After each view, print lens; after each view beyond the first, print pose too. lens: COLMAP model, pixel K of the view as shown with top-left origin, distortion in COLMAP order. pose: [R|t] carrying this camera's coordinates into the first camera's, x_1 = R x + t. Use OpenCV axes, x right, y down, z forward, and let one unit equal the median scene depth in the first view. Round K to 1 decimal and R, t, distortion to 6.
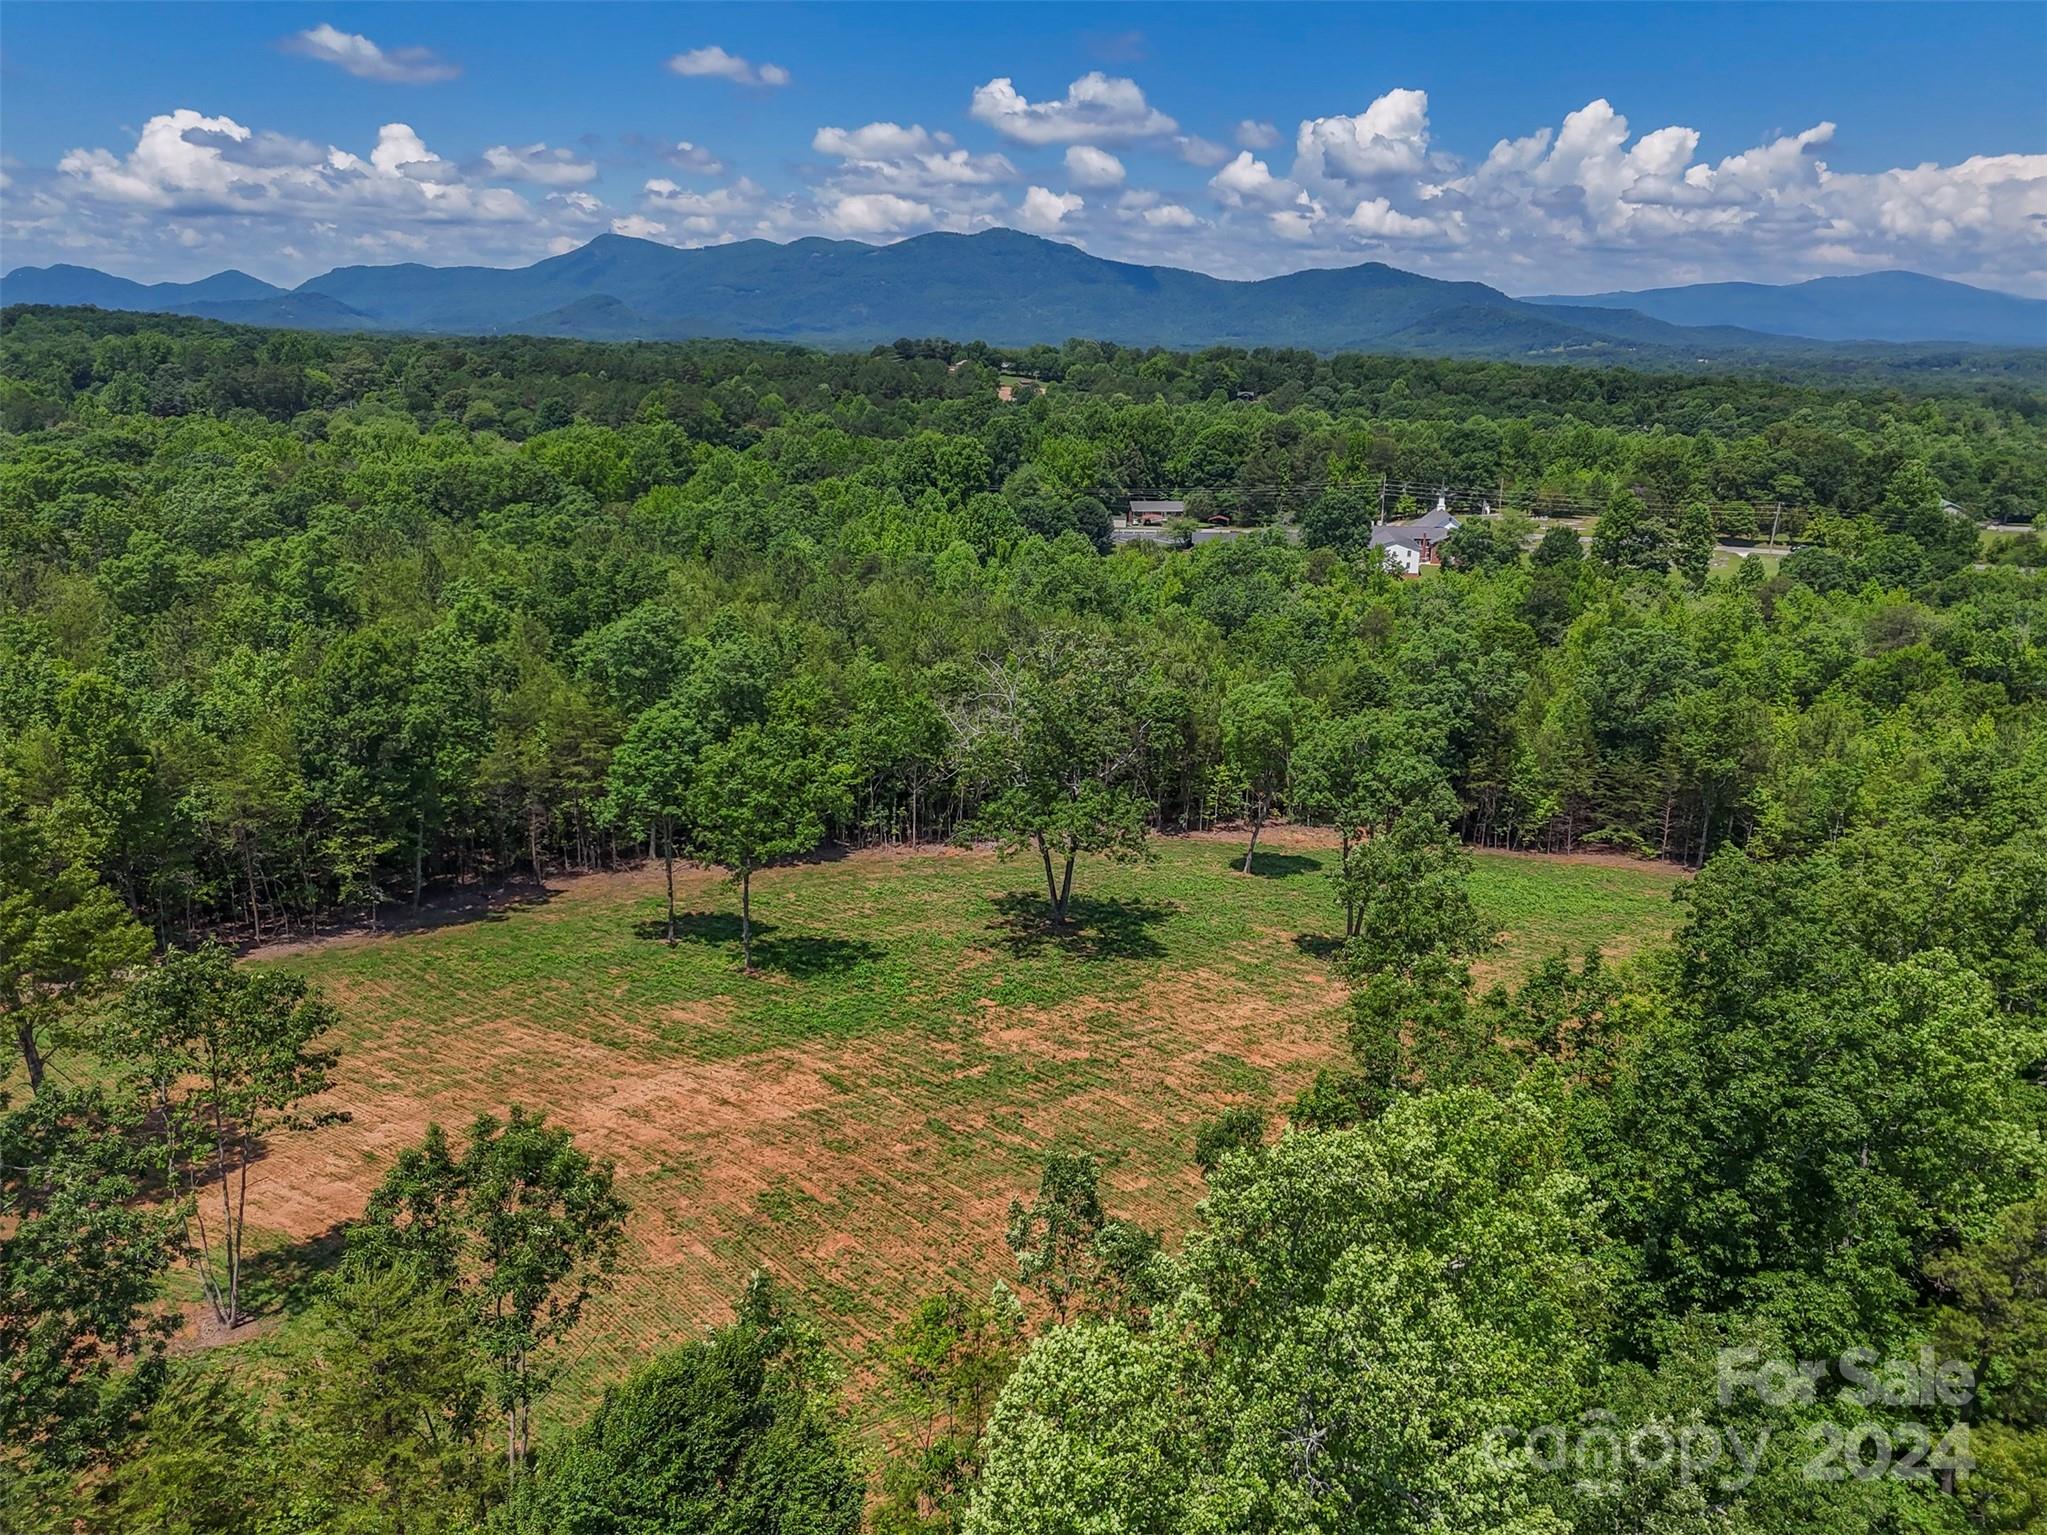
lens RADIAL K [[1504.2, 0, 1020.6], [0, 1504.2, 762.3], [0, 0, 1]] dist [0.084427, -0.091258]
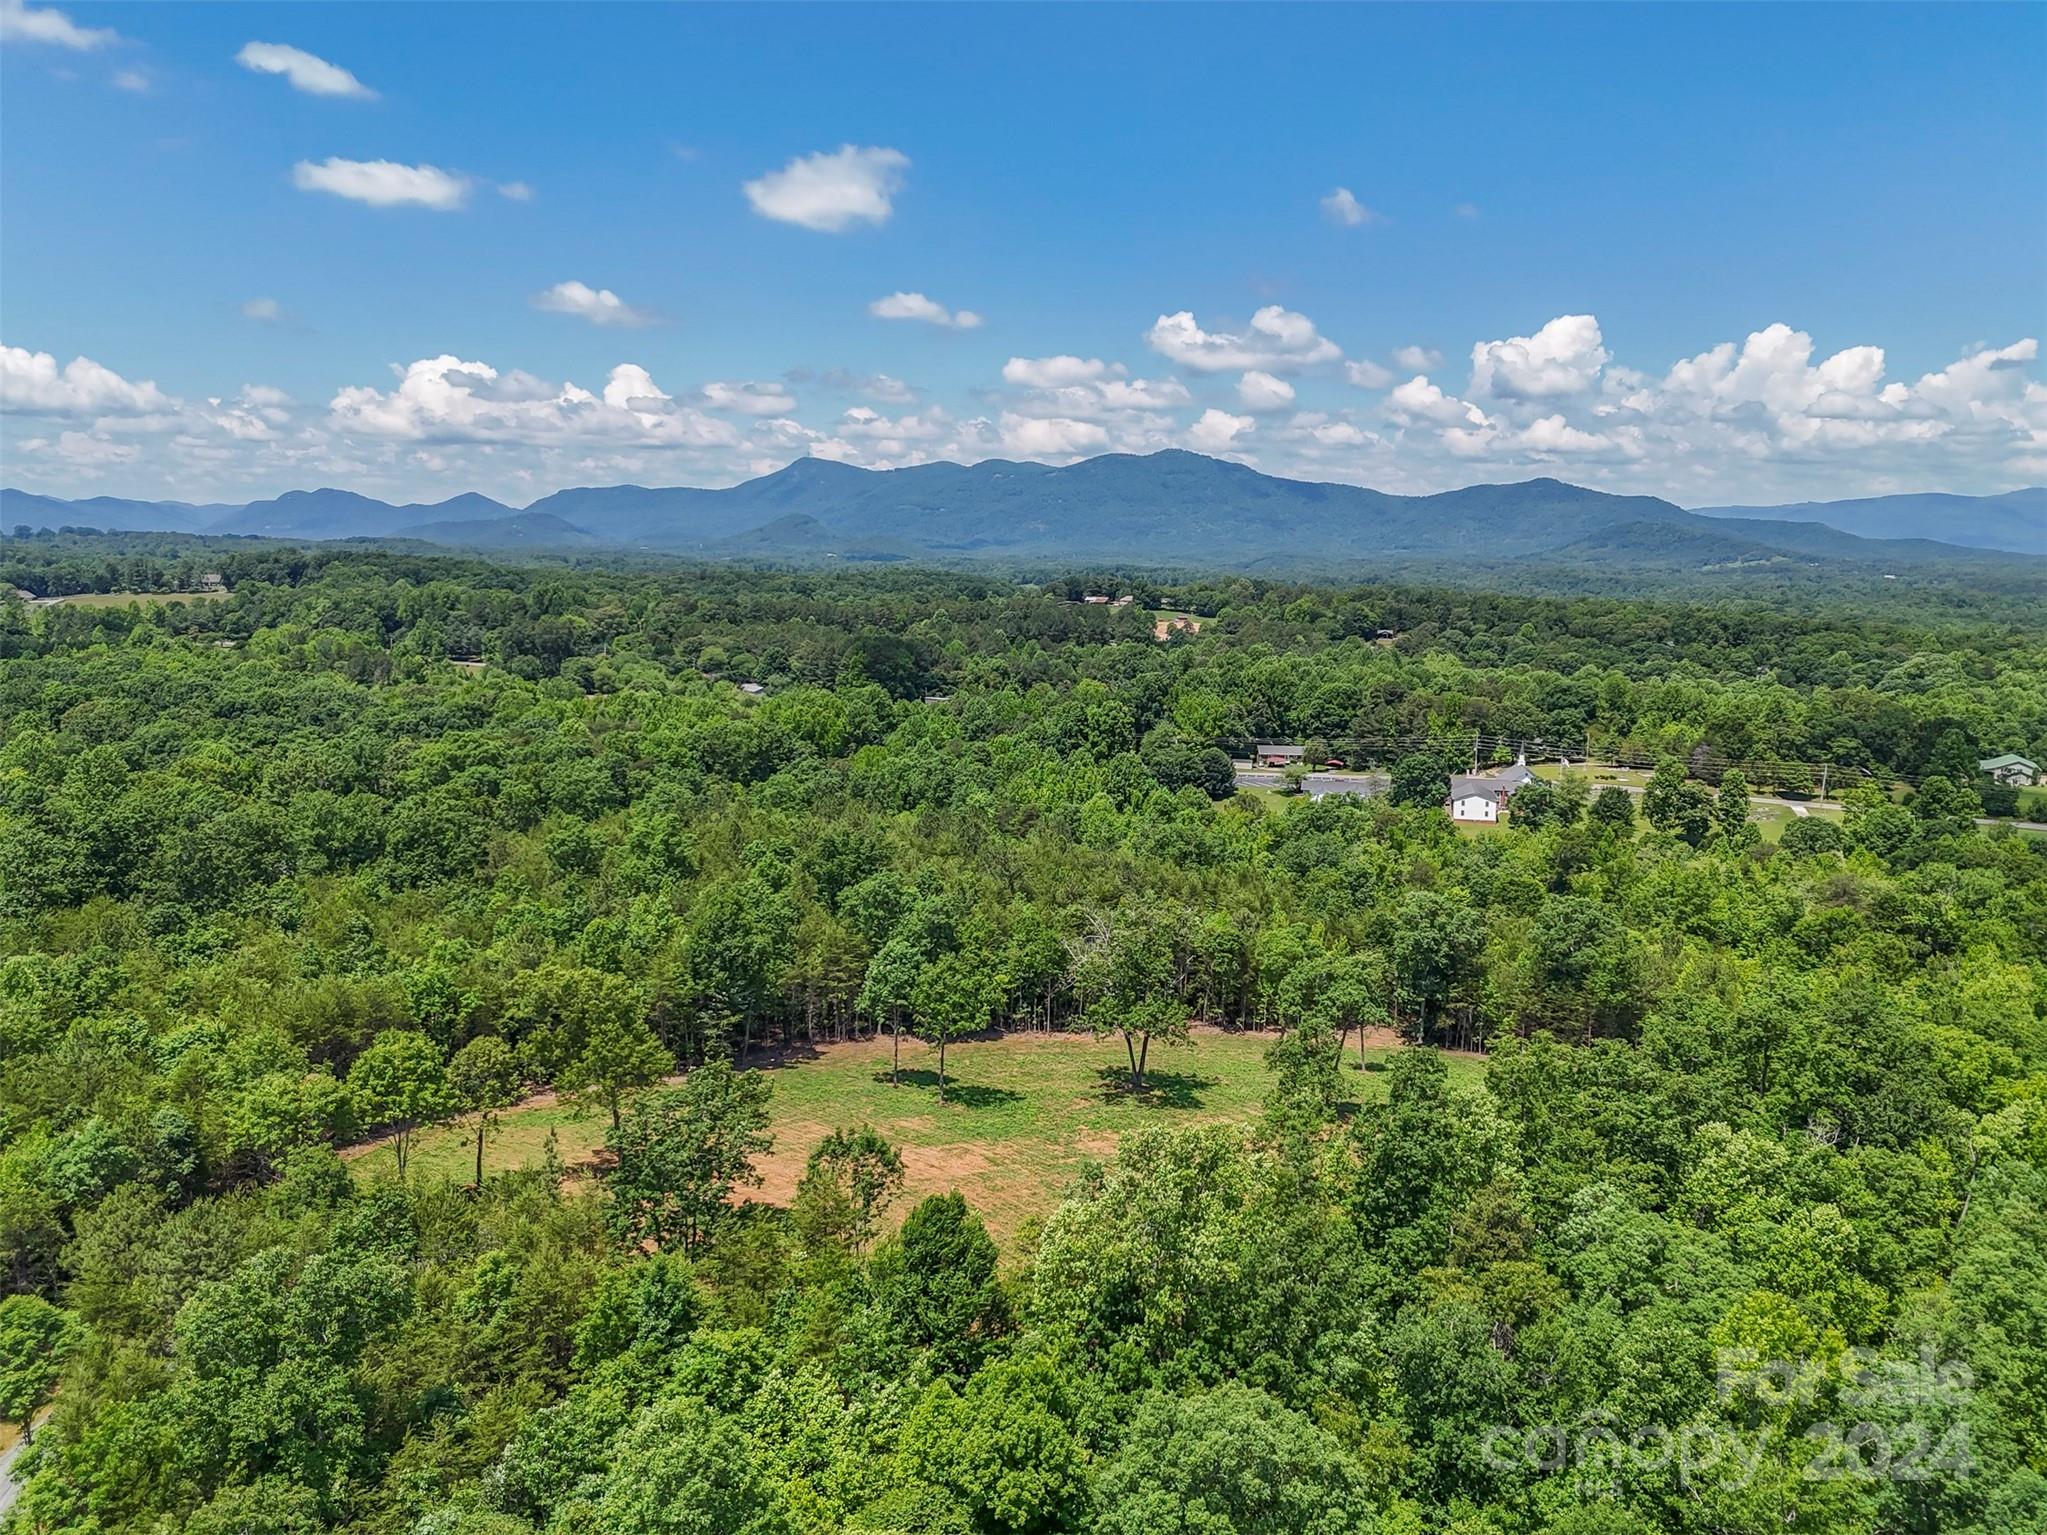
lens RADIAL K [[1504.2, 0, 1020.6], [0, 1504.2, 762.3], [0, 0, 1]] dist [0.084427, -0.091258]
pose [[0.993695, 0.015242, -0.111073, 0.031018], [-0.029659, 0.991158, -0.129331, -0.007756], [0.108120, 0.131810, 0.985361, -0.247211]]
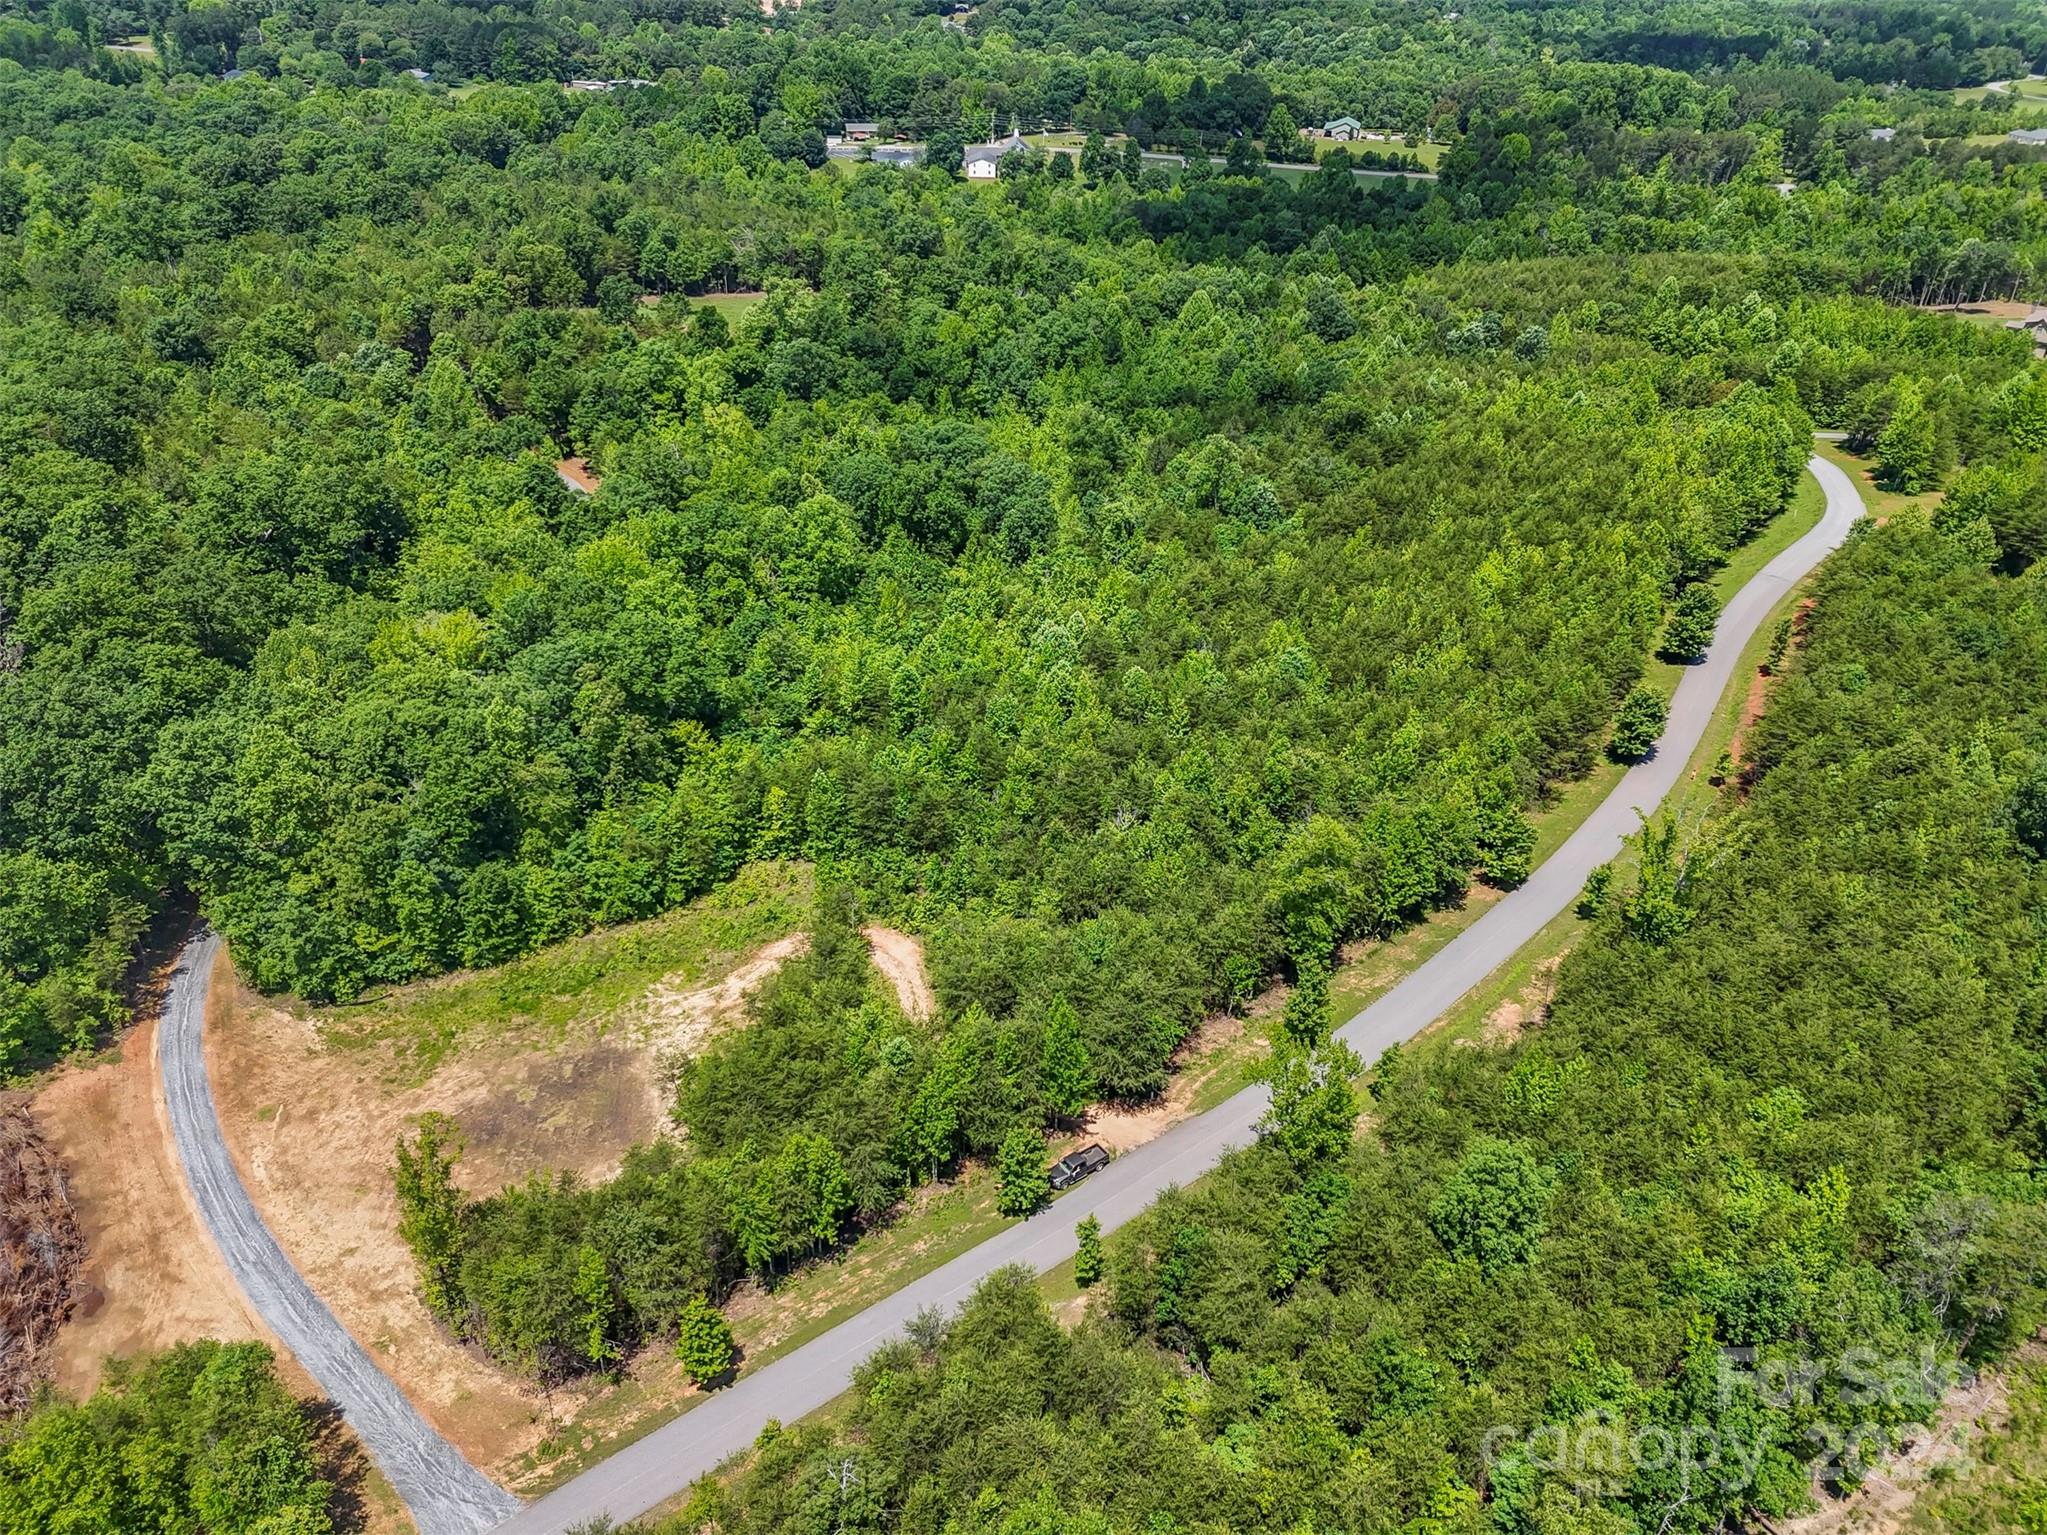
lens RADIAL K [[1499.2, 0, 1018.4], [0, 1499.2, 768.4], [0, 0, 1]] dist [0.059059, -0.042692]
pose [[0.992256, -0.056346, 0.110694, 0.059493], [0.024819, 0.963156, 0.267797, 0.086514], [-0.121705, -0.262976, 0.957095, -1.097313]]
